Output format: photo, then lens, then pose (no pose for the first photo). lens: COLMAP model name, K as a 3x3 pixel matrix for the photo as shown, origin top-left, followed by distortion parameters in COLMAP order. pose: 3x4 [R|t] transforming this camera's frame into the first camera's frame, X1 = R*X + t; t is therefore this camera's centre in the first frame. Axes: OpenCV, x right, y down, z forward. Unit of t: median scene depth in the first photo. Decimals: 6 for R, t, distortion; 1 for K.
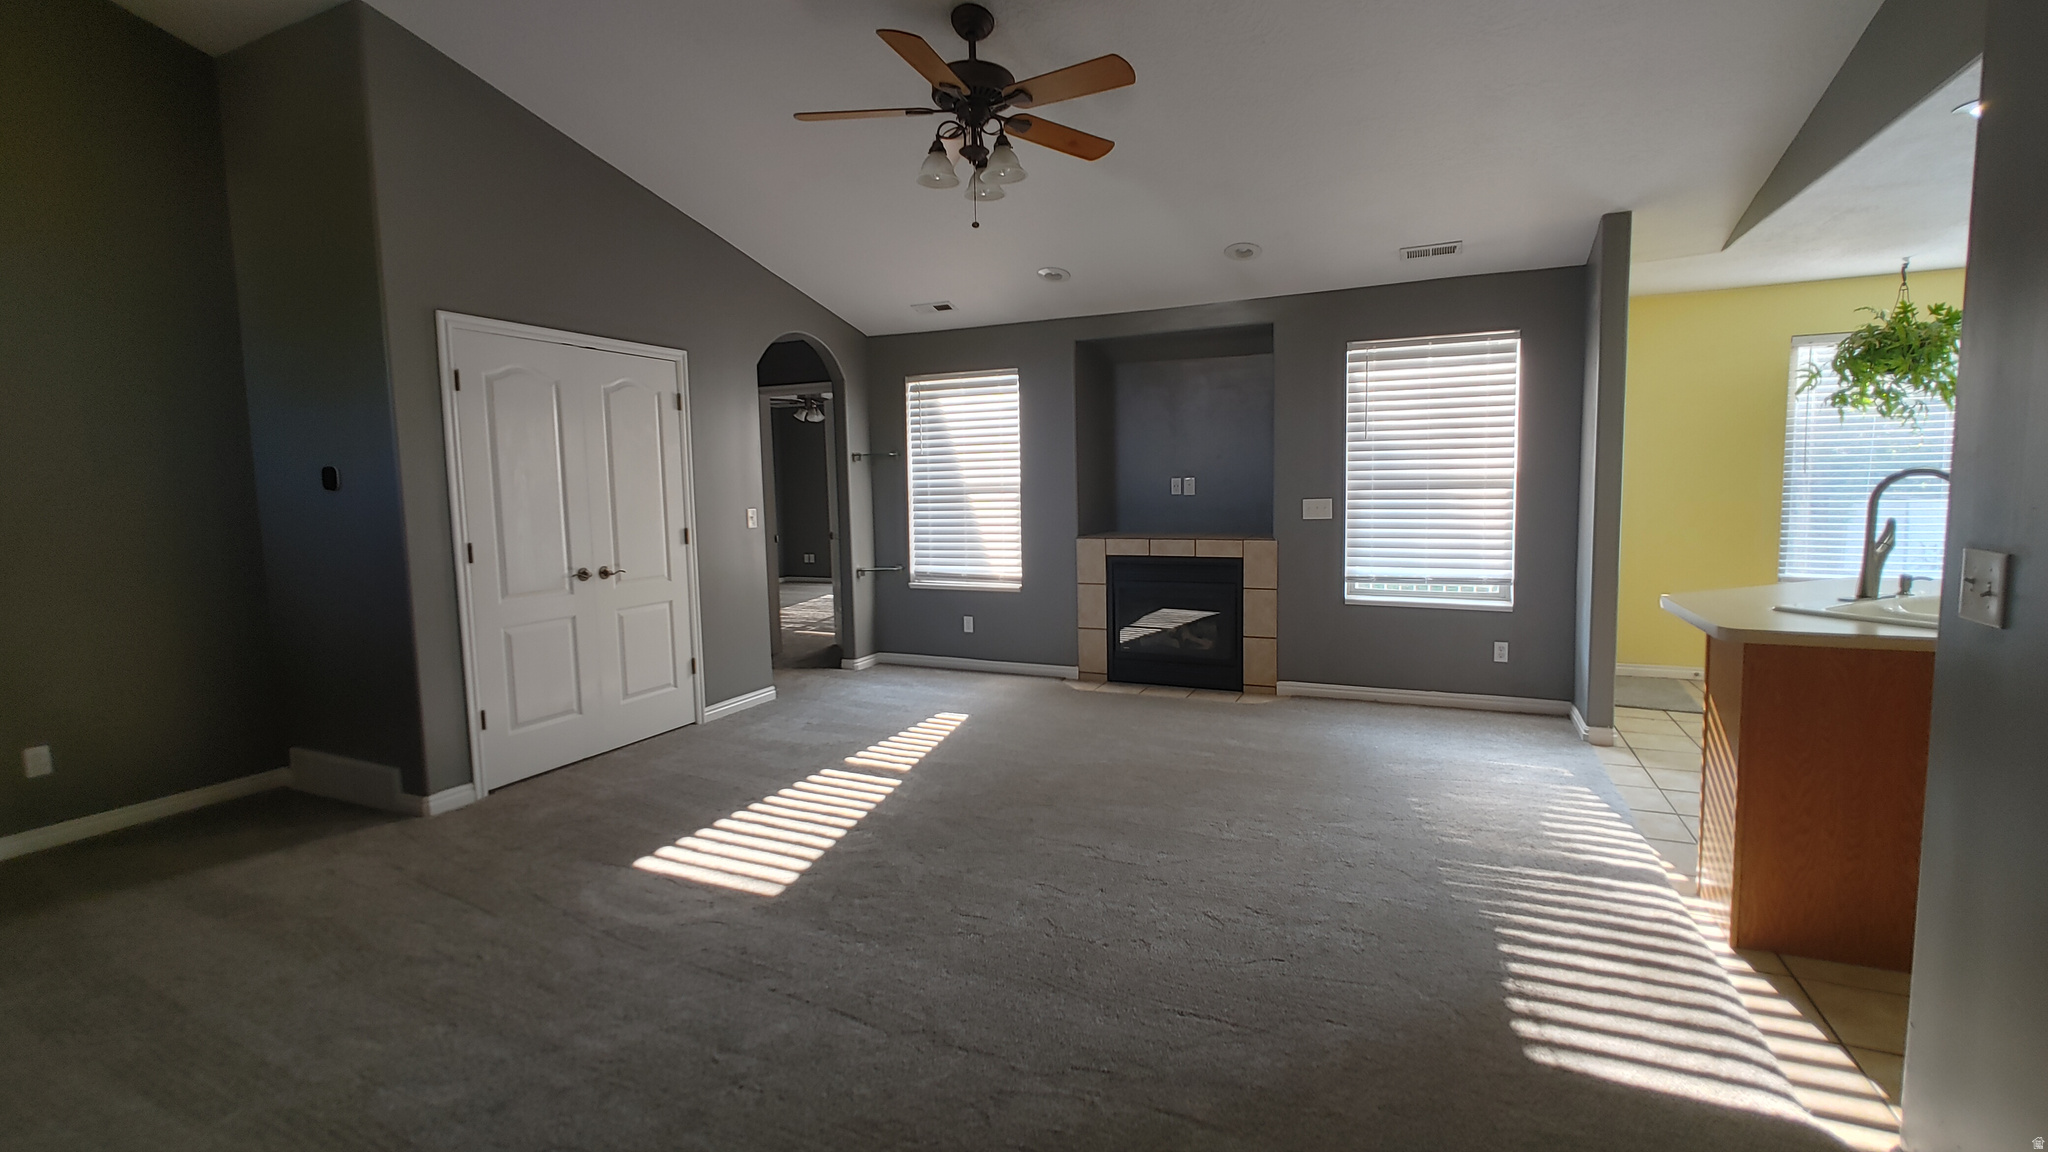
lens RADIAL K [[894.7, 0, 1024.0], [0, 894.7, 576.0], [0, 0, 1]] dist [-0.000949, -0.000062]
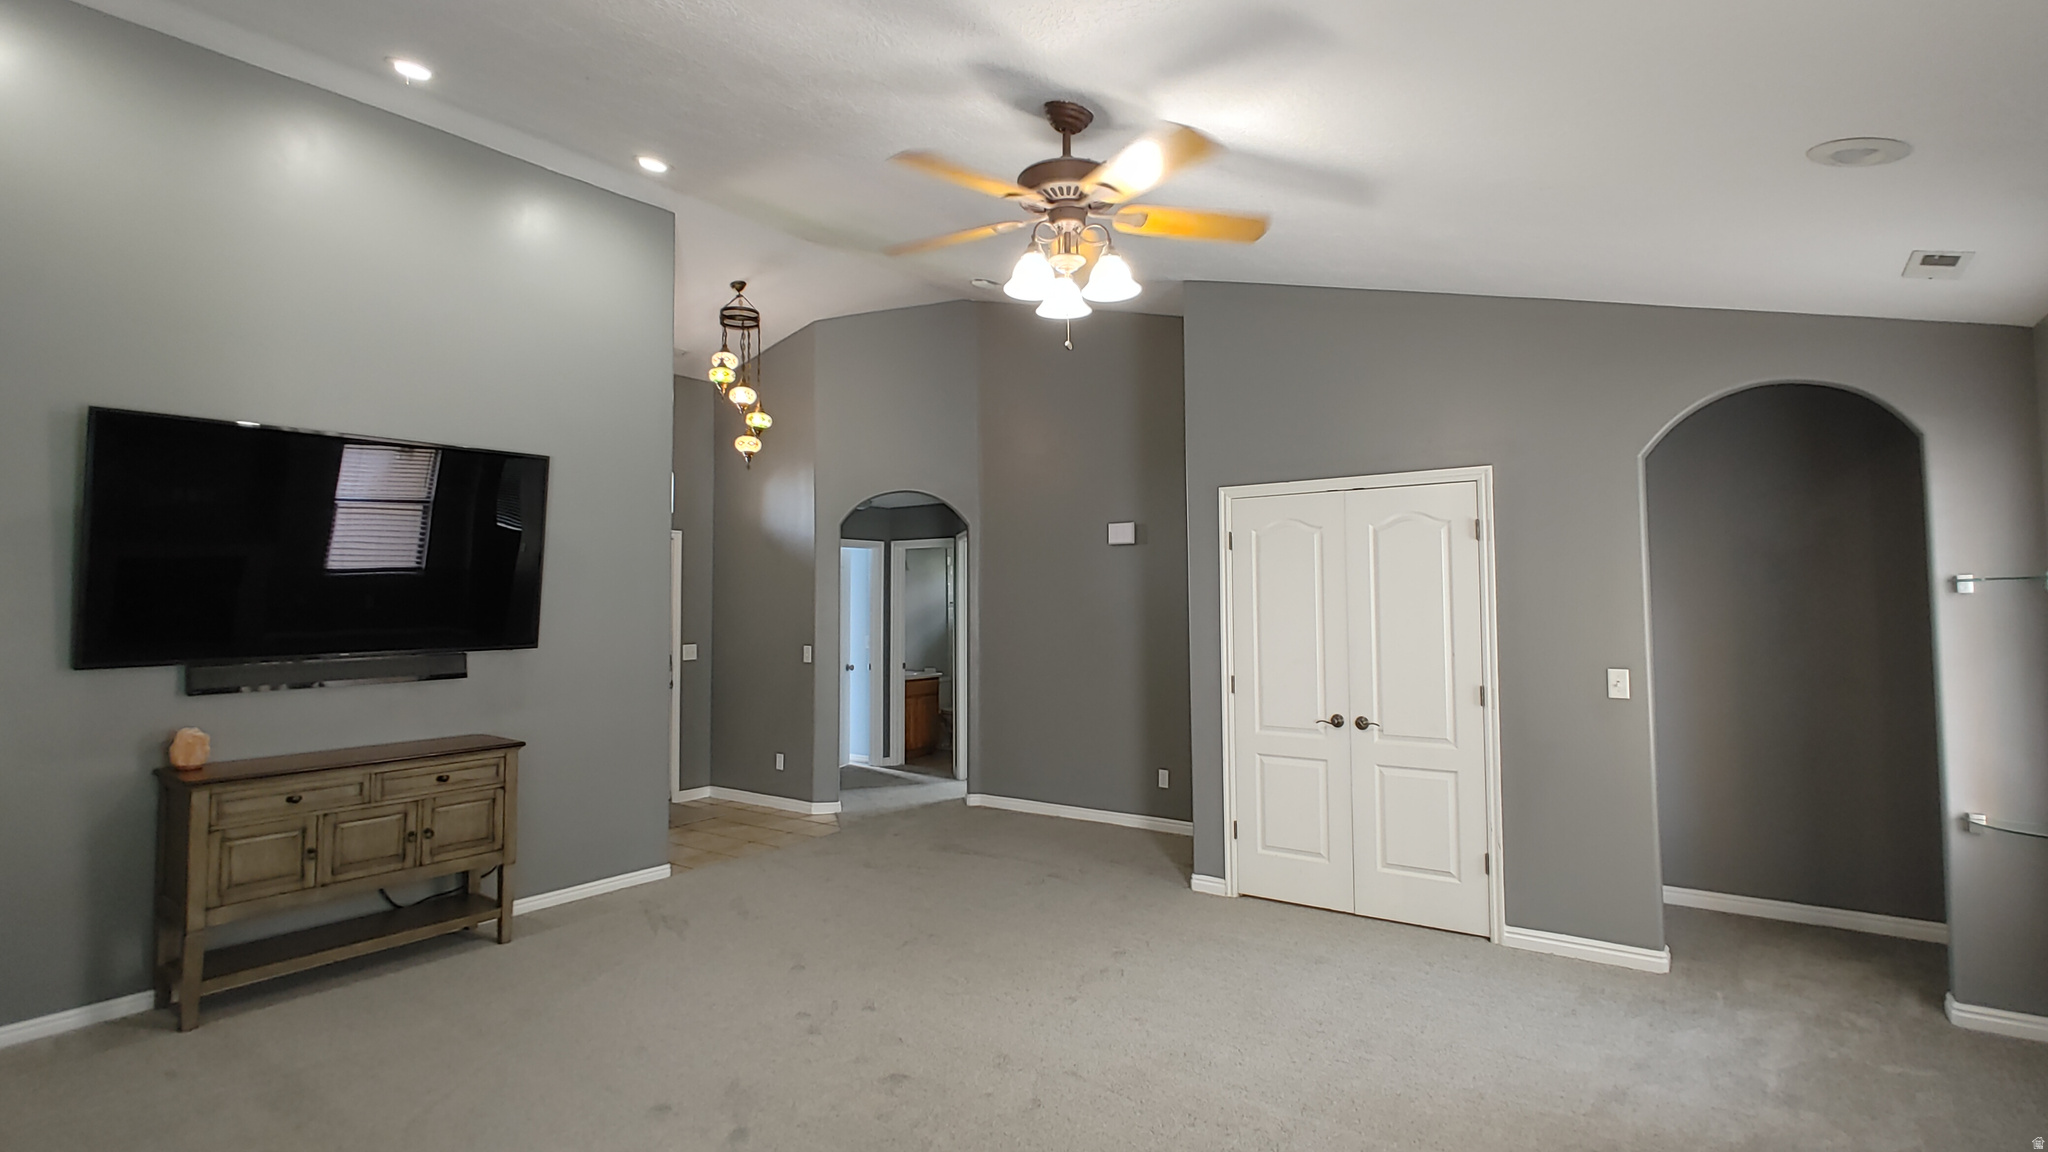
lens RADIAL K [[993.8, 0, 1017.2], [0, 993.8, 582.2], [0, 0, 1]] dist [-0.016662, 0.021317]
pose [[-0.210402, 0.000572, -0.977615, 0.573400], [-0.085048, 0.996198, 0.018887, -0.127912], [0.973909, 0.087118, -0.209553, 0.781736]]
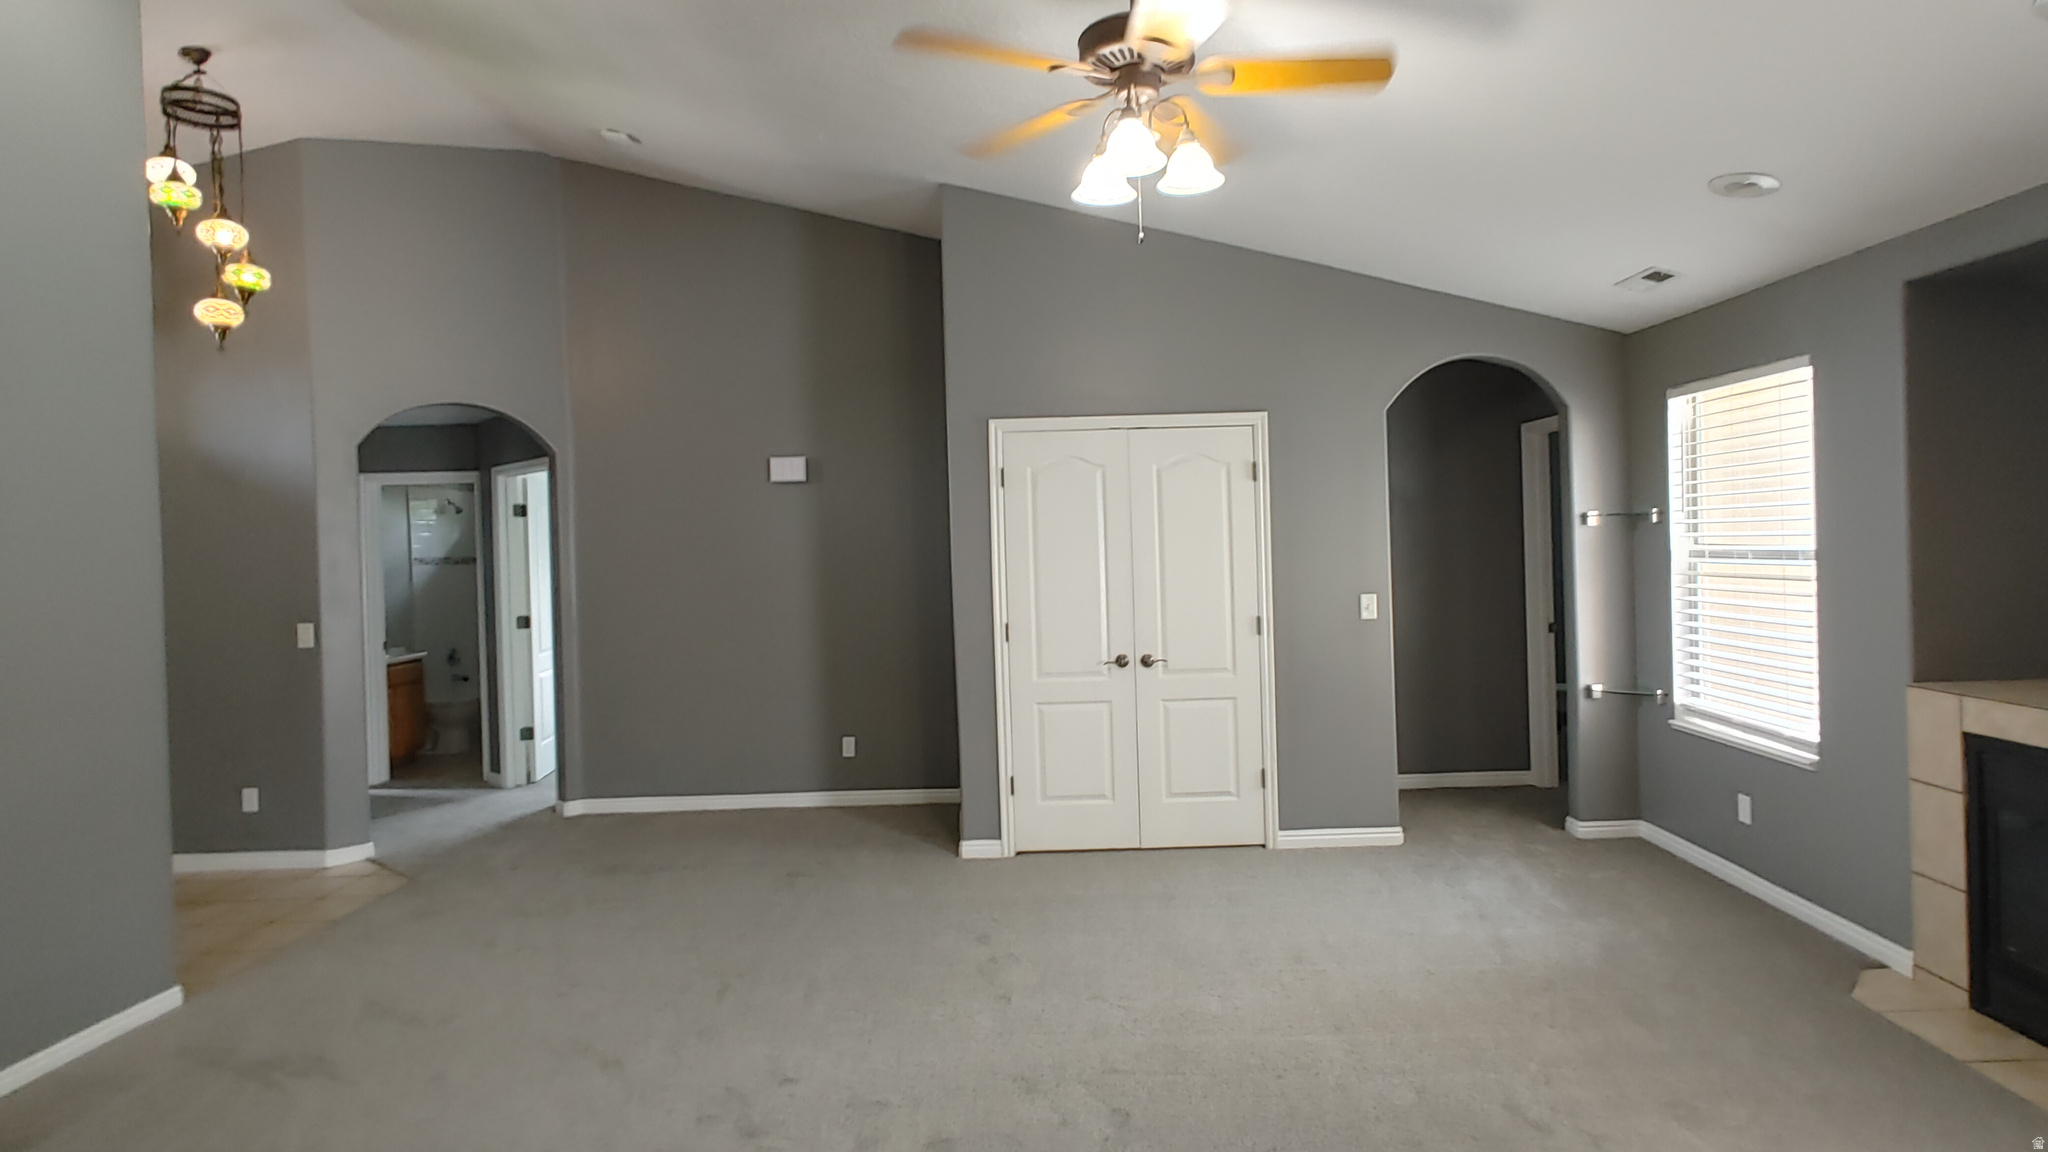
lens RADIAL K [[1052.6, 0, 1024.0], [0, 1052.6, 576.0], [0, 0, 1]] dist [0.001737, 0.000875]
pose [[0.410051, 0.035828, -0.911359, 0.454069], [-0.070983, 0.997451, 0.007275, -0.084223], [0.909296, 0.061707, 0.411549, 0.379967]]
